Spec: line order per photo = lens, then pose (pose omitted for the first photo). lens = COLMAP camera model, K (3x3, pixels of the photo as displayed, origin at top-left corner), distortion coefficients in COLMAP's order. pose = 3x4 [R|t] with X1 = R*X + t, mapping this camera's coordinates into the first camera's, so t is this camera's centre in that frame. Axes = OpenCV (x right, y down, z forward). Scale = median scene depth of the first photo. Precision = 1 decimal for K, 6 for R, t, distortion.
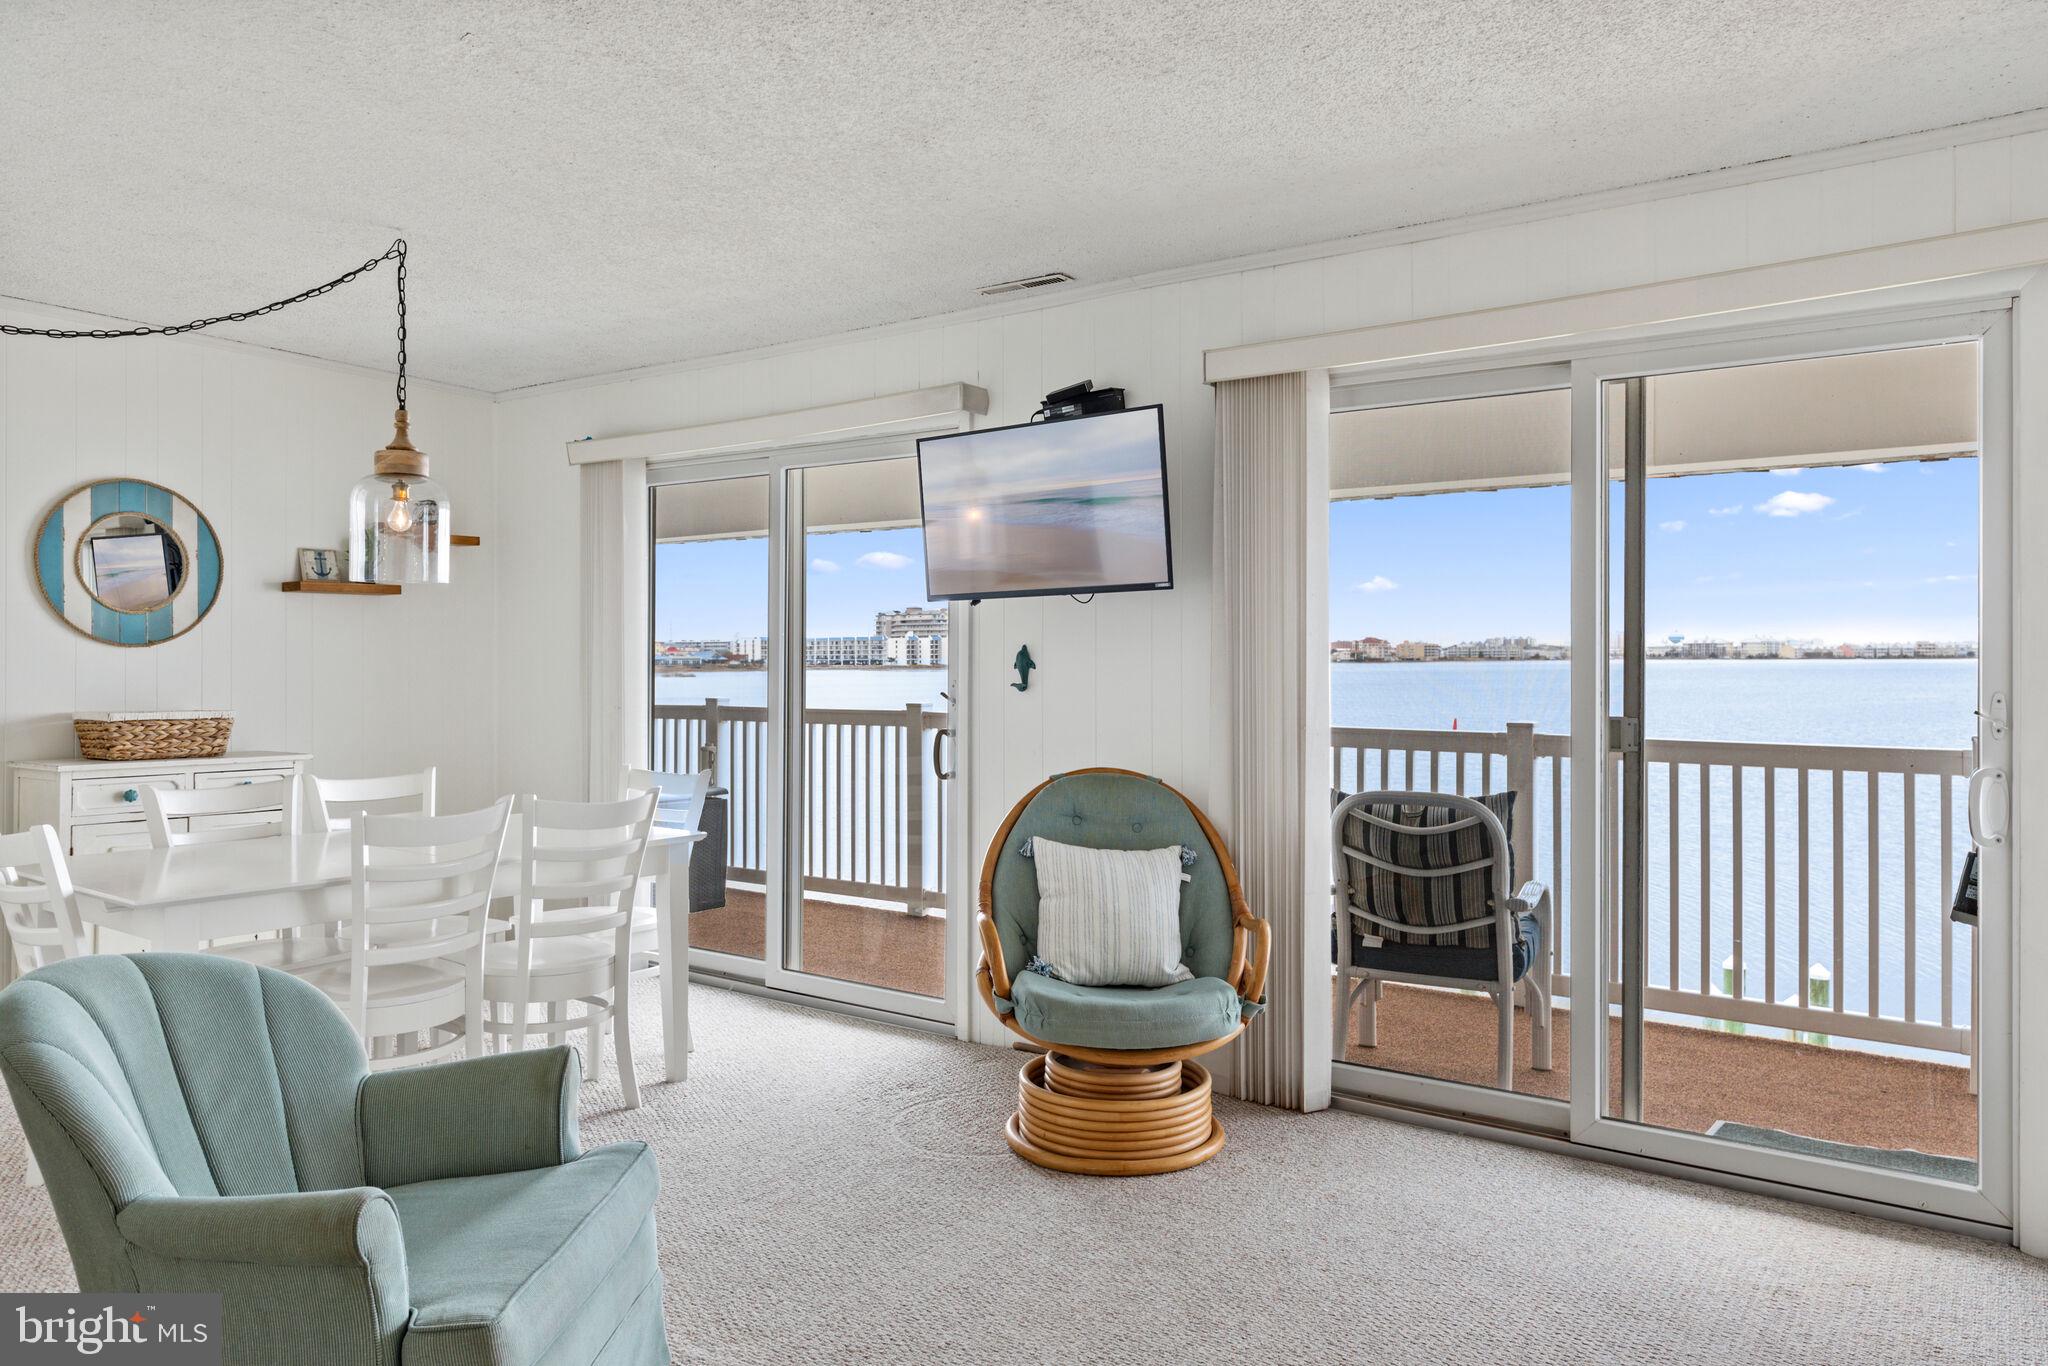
lens RADIAL K [[1357.0, 0, 1025.8], [0, 1357.0, 659.2], [0, 0, 1]] dist [0.002703, 0.004052]
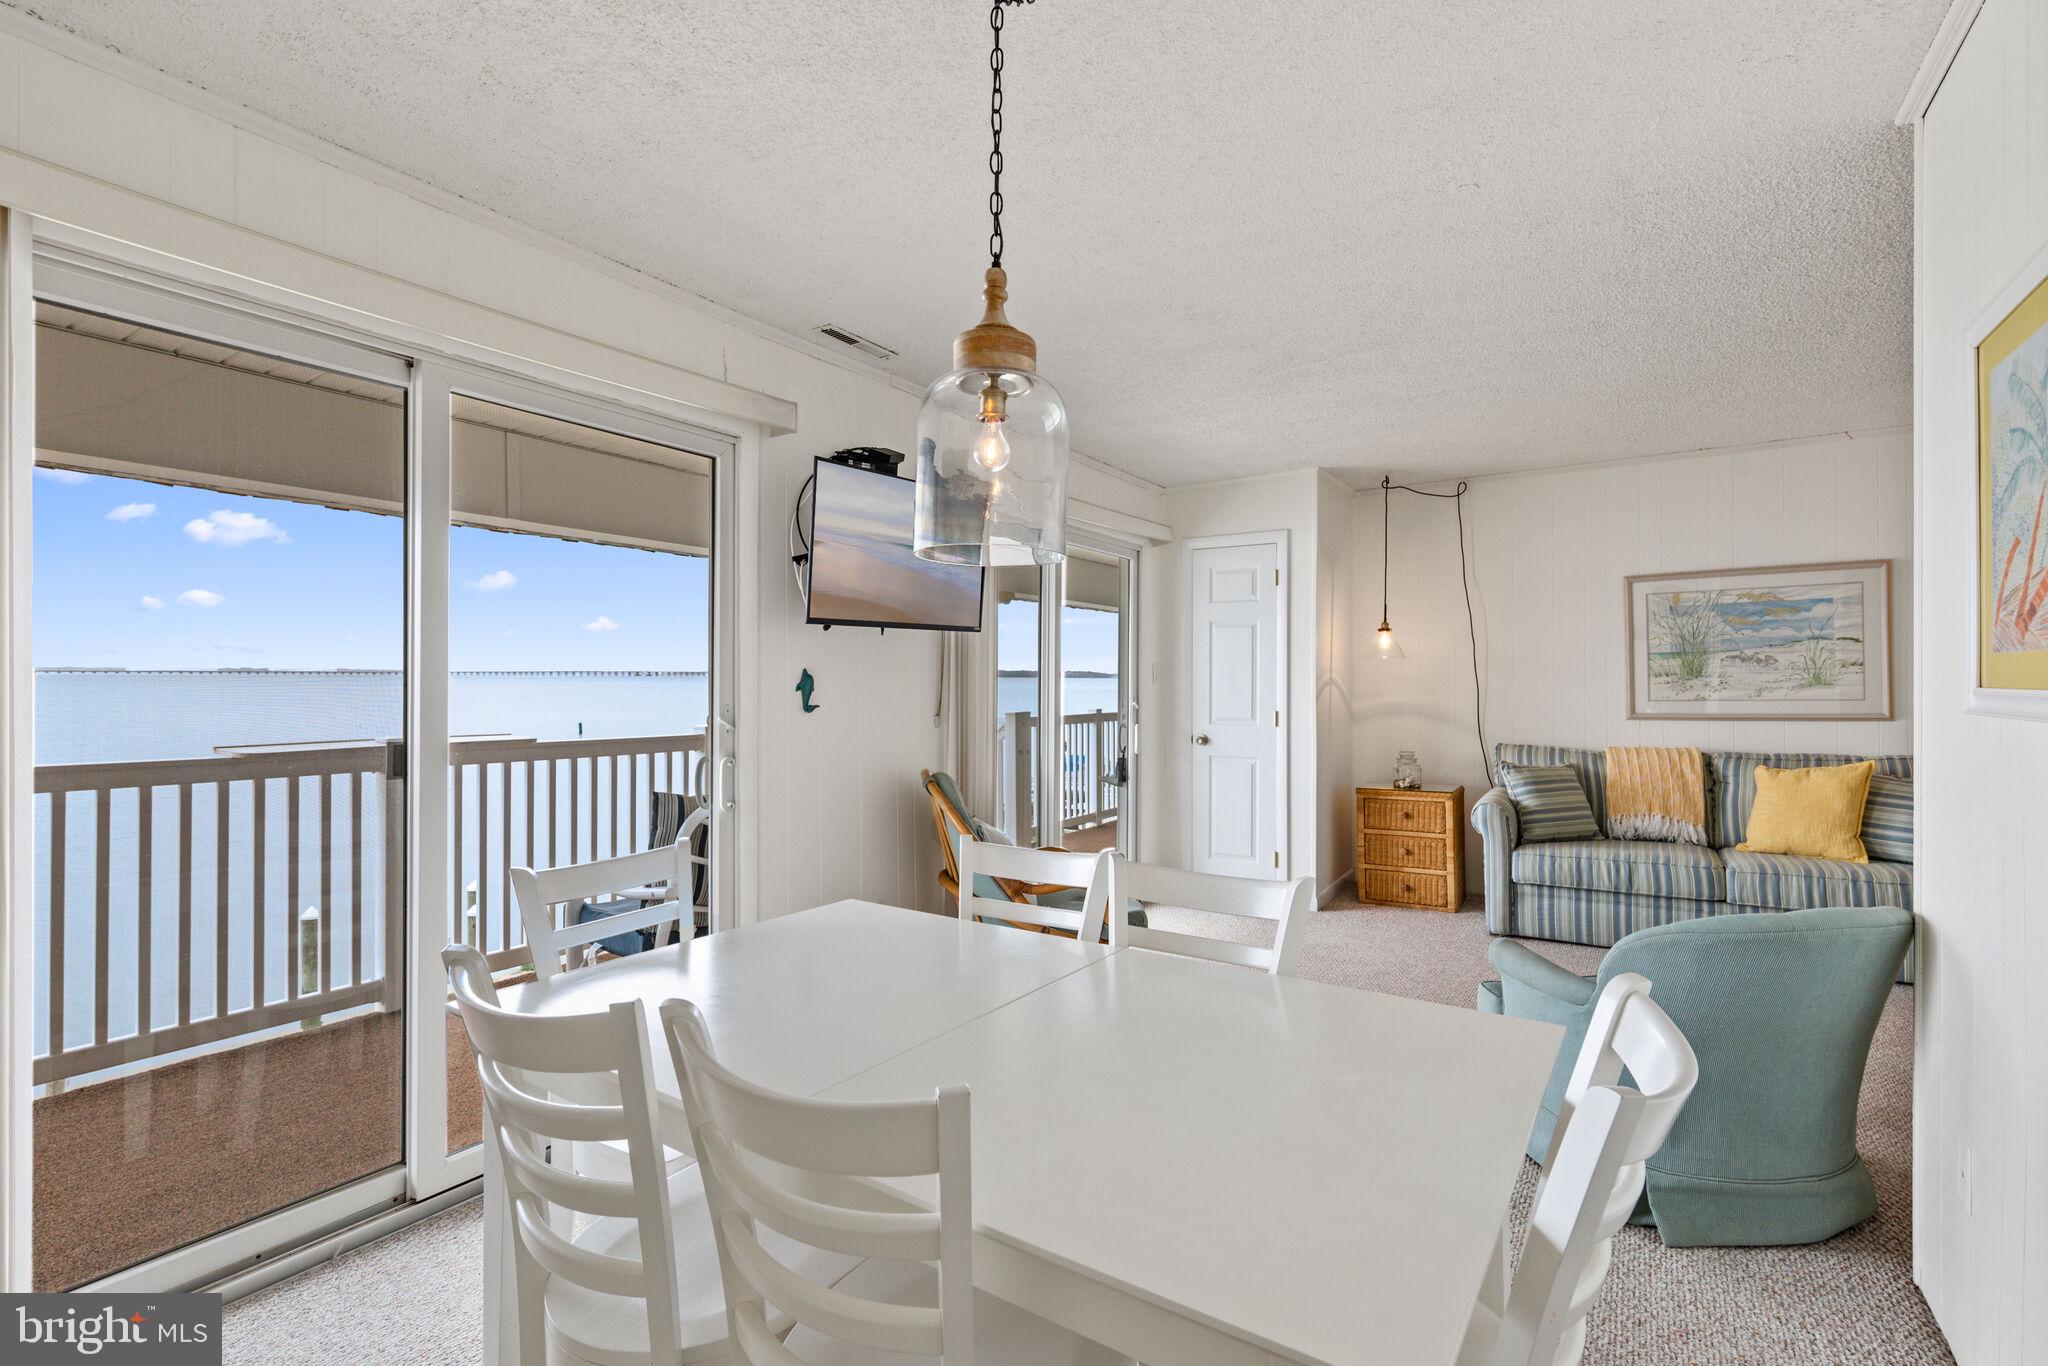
lens RADIAL K [[933.3, 0, 1024.0], [0, 933.3, 683.0], [0, 0, 1]] dist [0.014806, 0.000030]
pose [[-0.029183, -0.004213, 0.999565, -0.833428], [-0.004256, 0.999983, 0.004091, -0.003331], [-0.999565, -0.004135, -0.029200, 0.963315]]
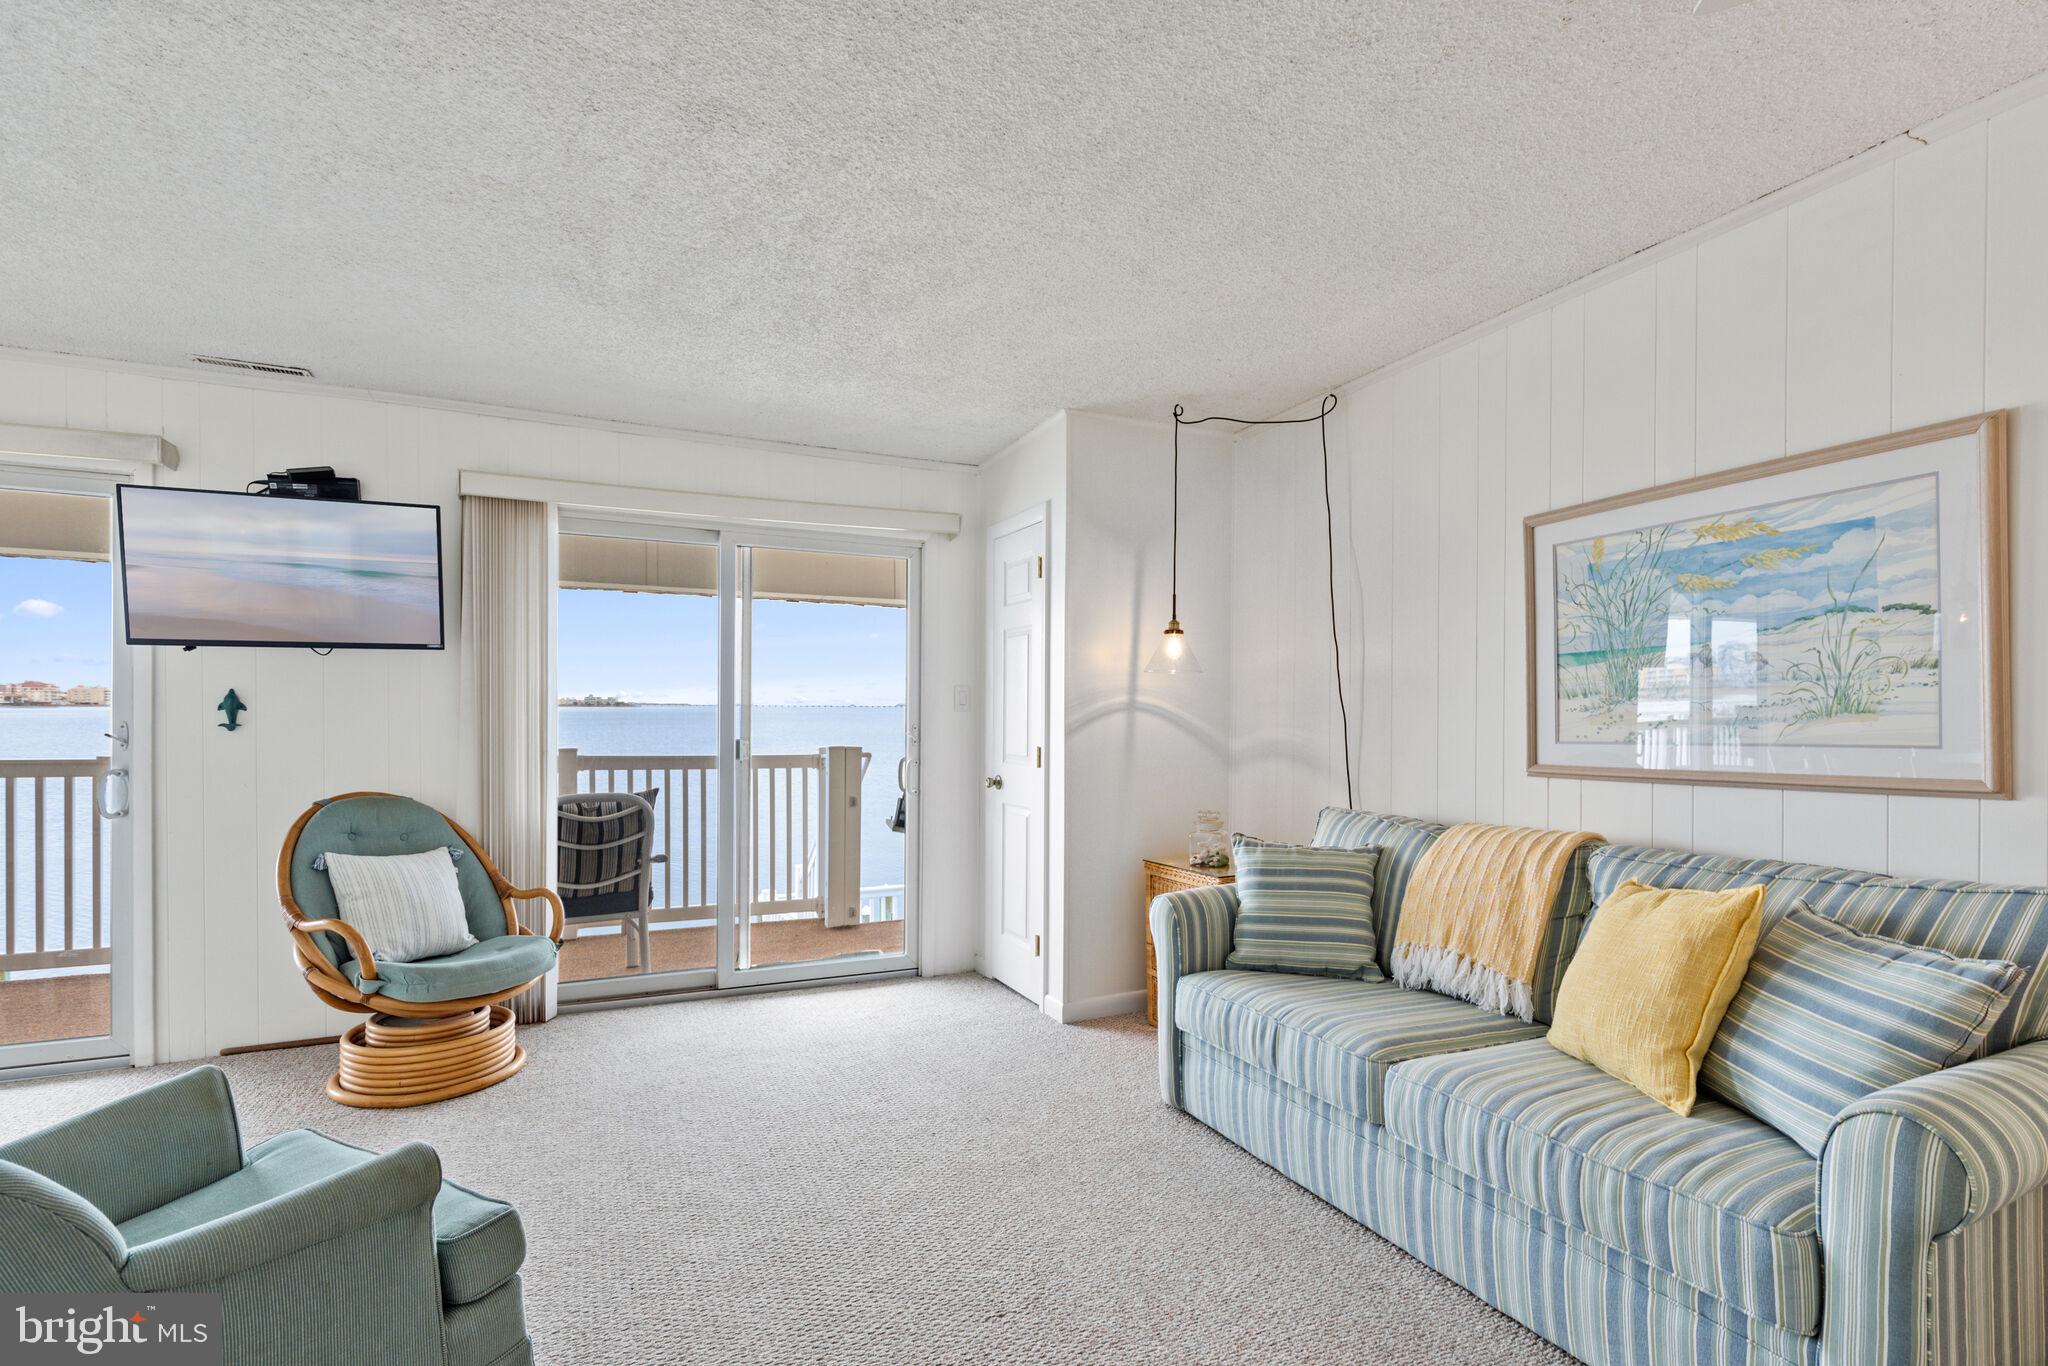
lens RADIAL K [[963.5, 0, 1025.1], [0, 963.5, 718.2], [0, 0, 1]] dist [0.016925, 0.000112]
pose [[0.517591, -0.002770, 0.855623, -0.391641], [-0.007989, 0.999936, 0.008070, 0.001923], [-0.855591, -0.011012, 0.517536, 0.041016]]
